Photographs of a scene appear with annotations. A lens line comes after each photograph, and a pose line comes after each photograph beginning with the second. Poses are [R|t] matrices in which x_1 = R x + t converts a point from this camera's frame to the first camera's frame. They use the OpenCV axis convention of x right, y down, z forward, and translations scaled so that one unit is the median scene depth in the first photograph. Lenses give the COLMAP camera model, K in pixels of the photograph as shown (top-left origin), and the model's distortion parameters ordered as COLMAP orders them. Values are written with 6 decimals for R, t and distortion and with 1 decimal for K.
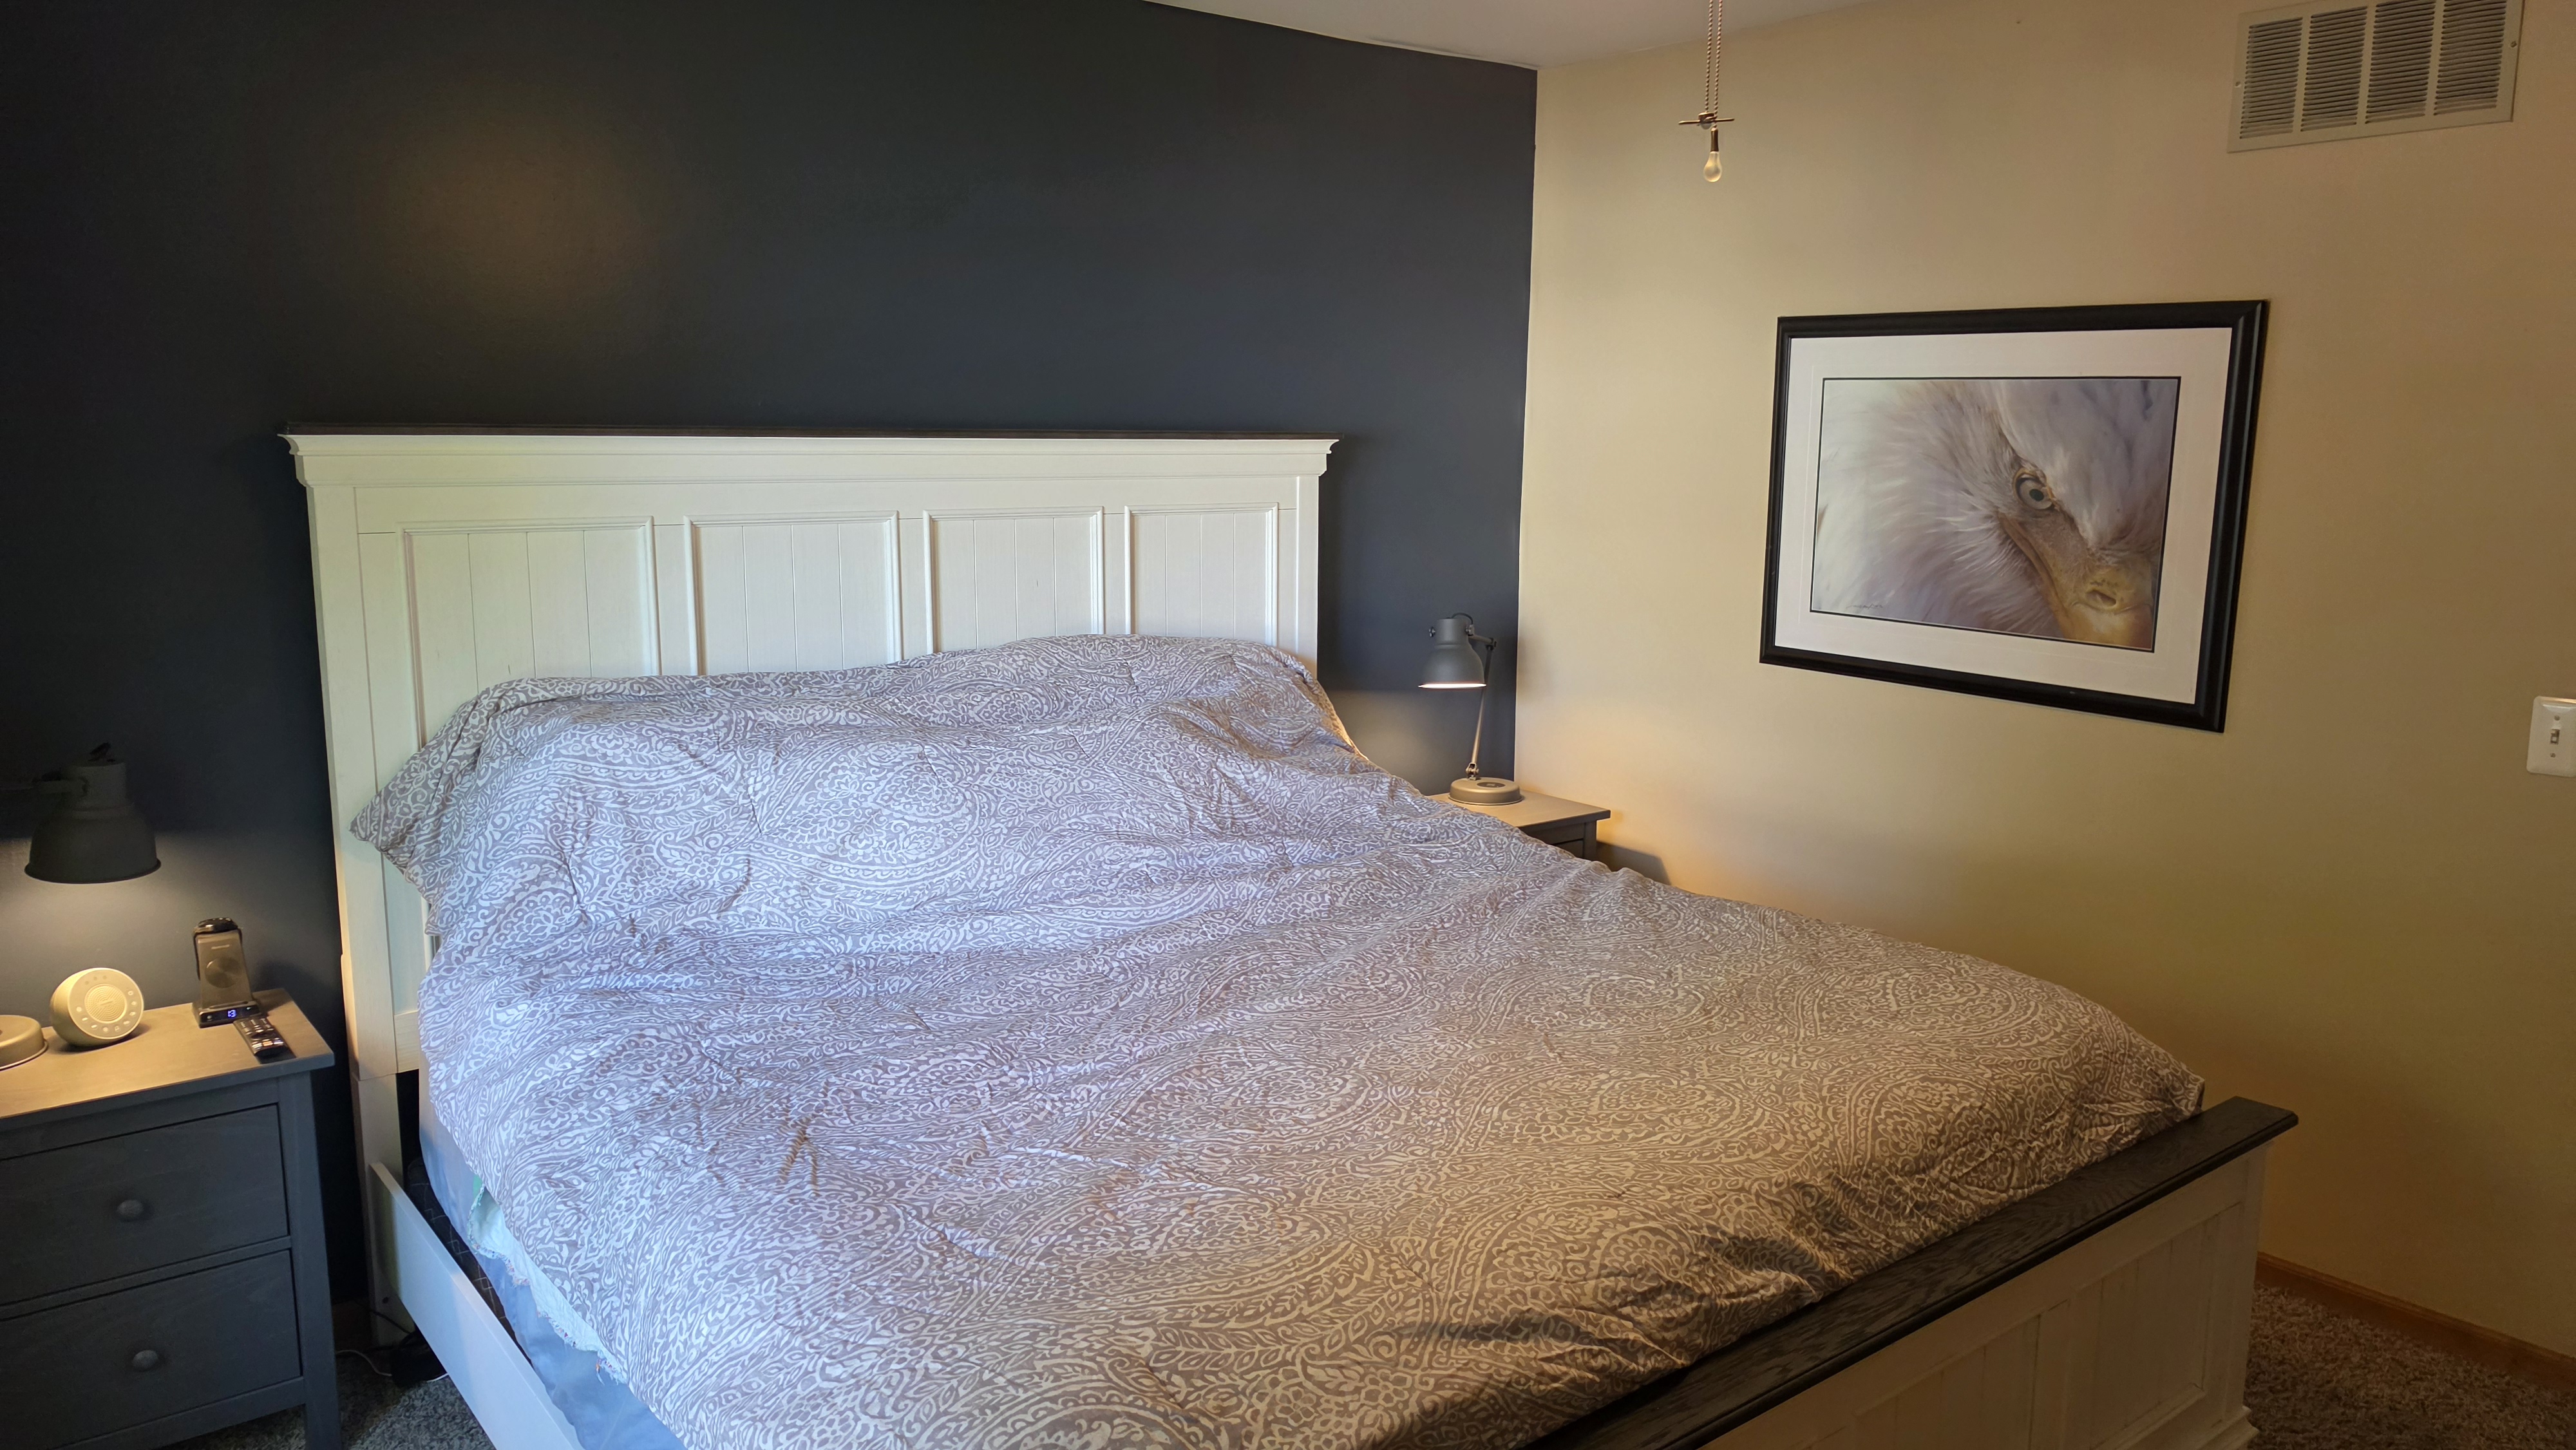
lens RADIAL K [[1777.6, 0, 1296.4], [0, 1777.6, 711.4], [0, 0, 1]] dist [0.074618, -0.077504]
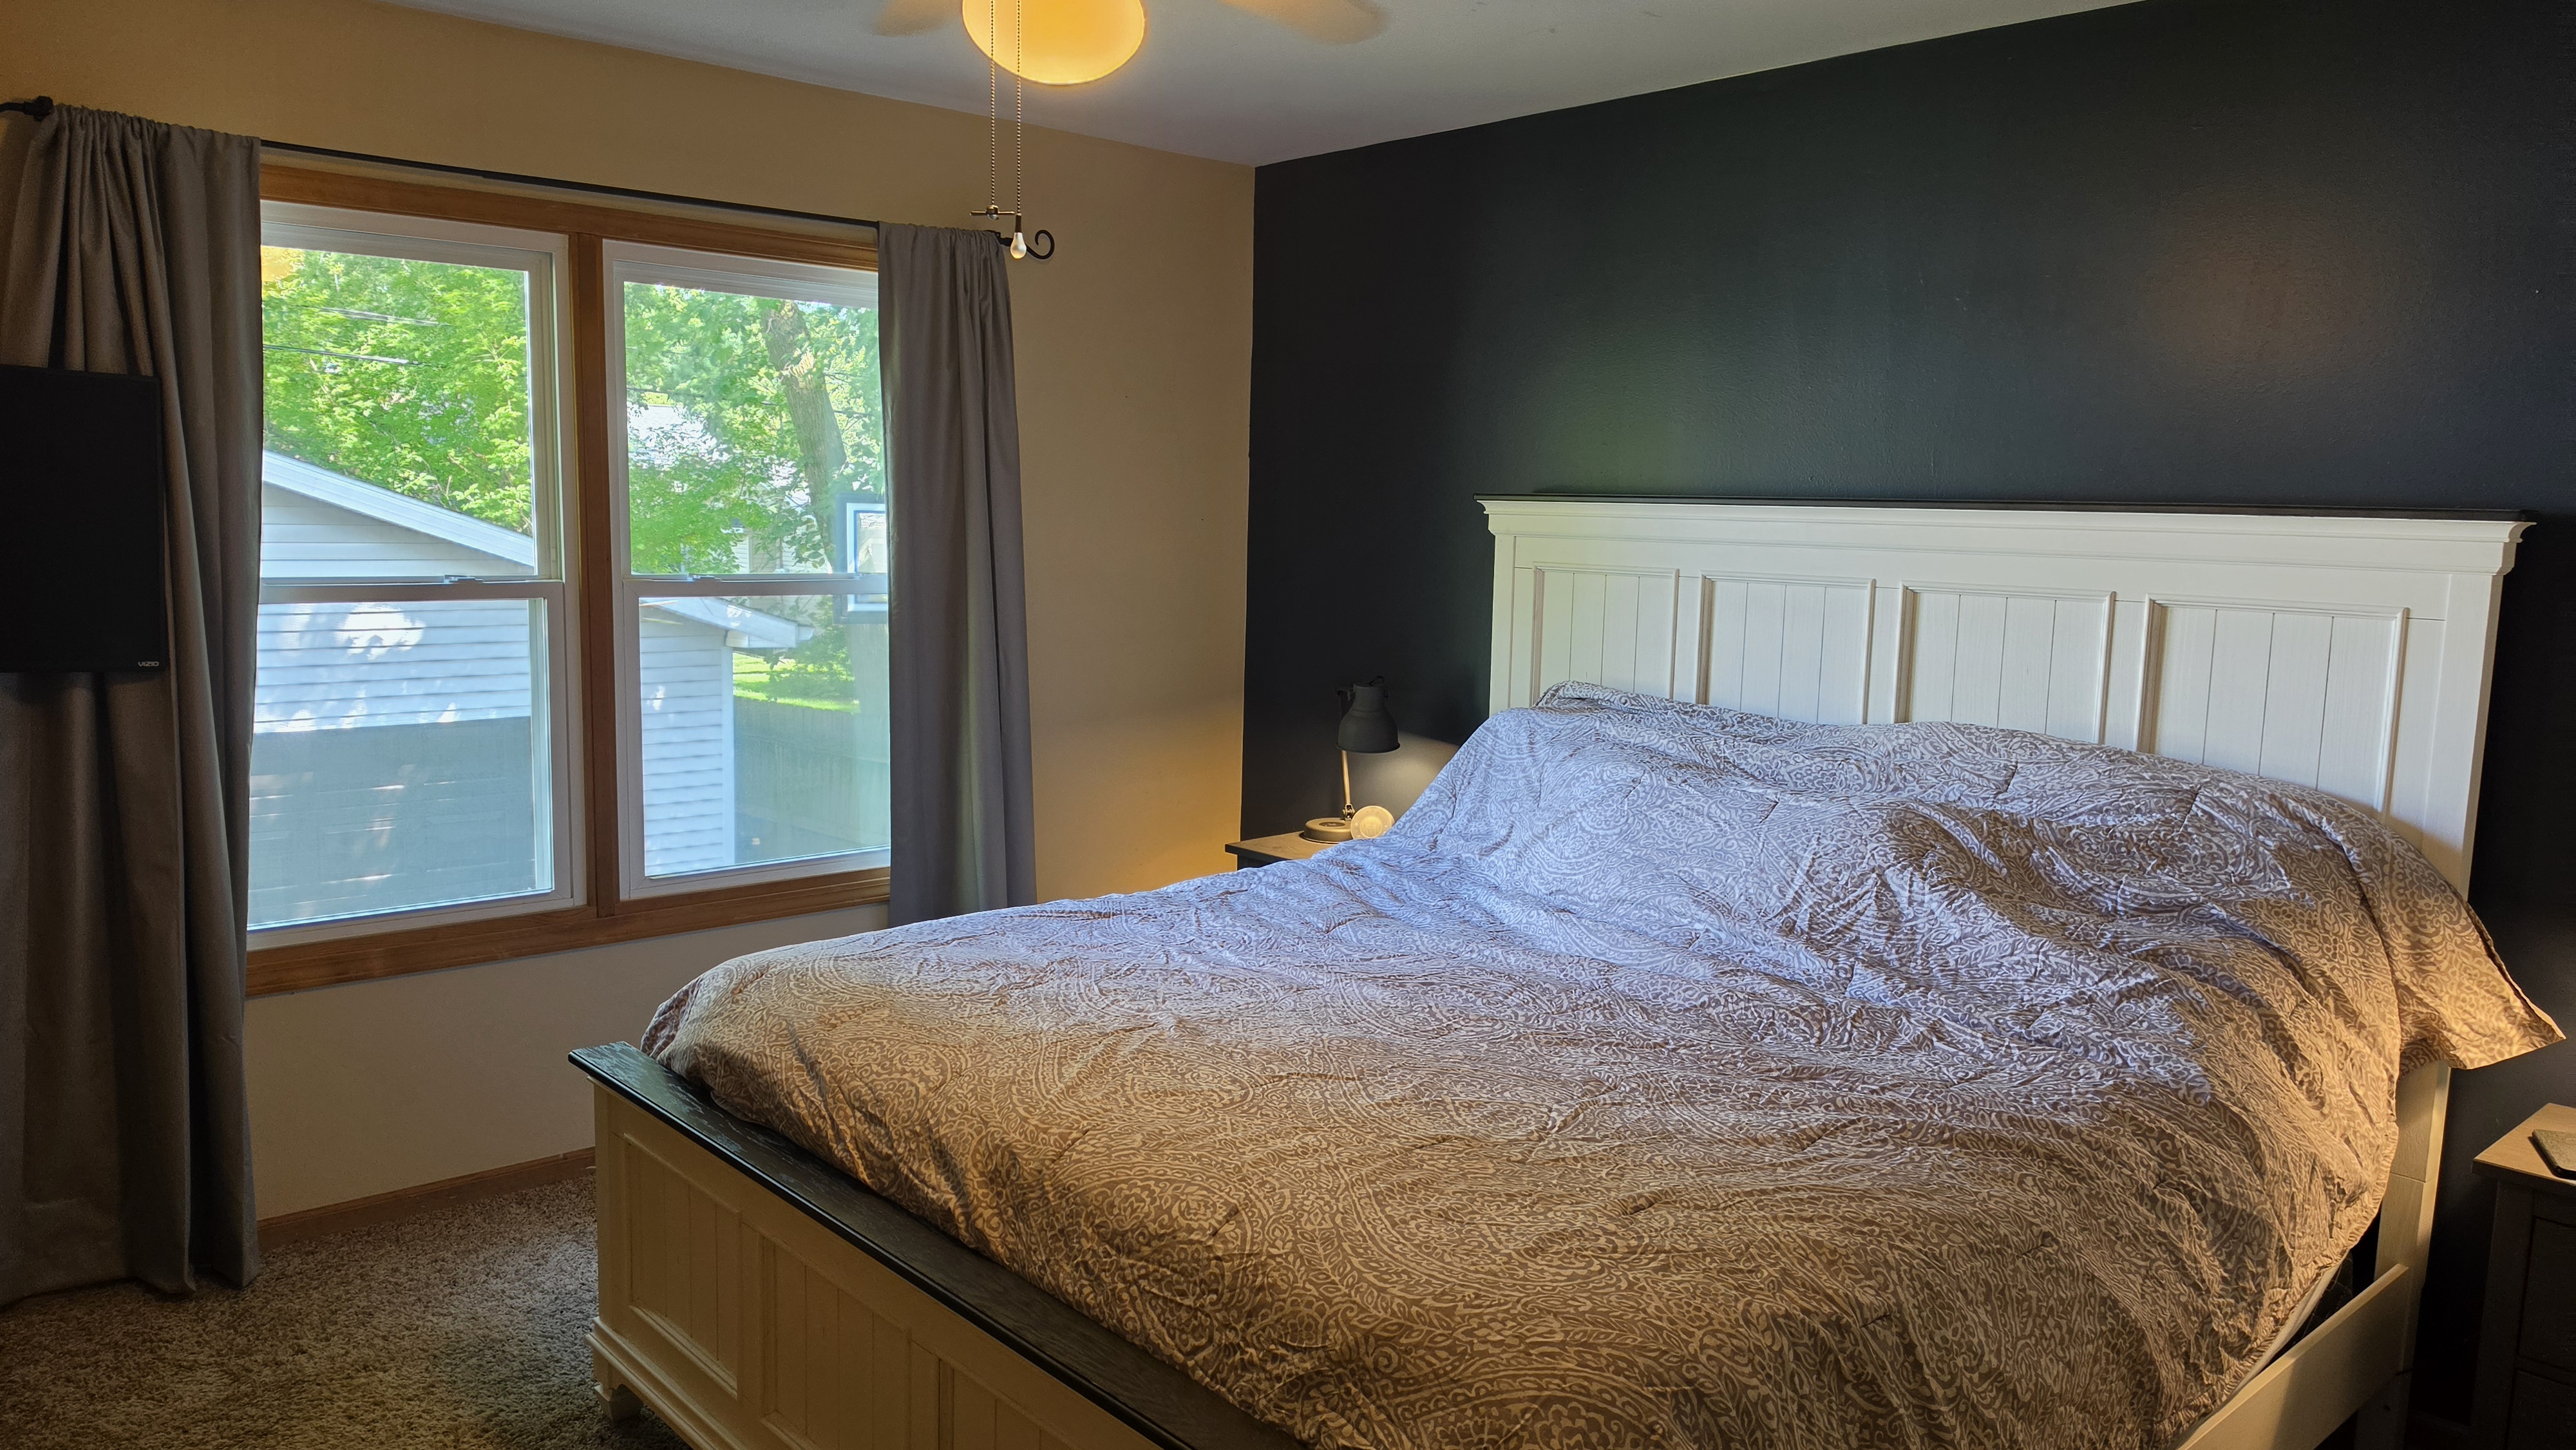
lens RADIAL K [[1777.6, 0, 1301.8], [0, 1777.6, 727.4], [0, 0, 1]] dist [0.074618, -0.077504]
pose [[0.061336, 0.119093, -0.990987, 0.840845], [-0.183926, 0.977202, 0.106052, -0.084389], [0.981024, 0.175764, 0.081842, 0.657260]]
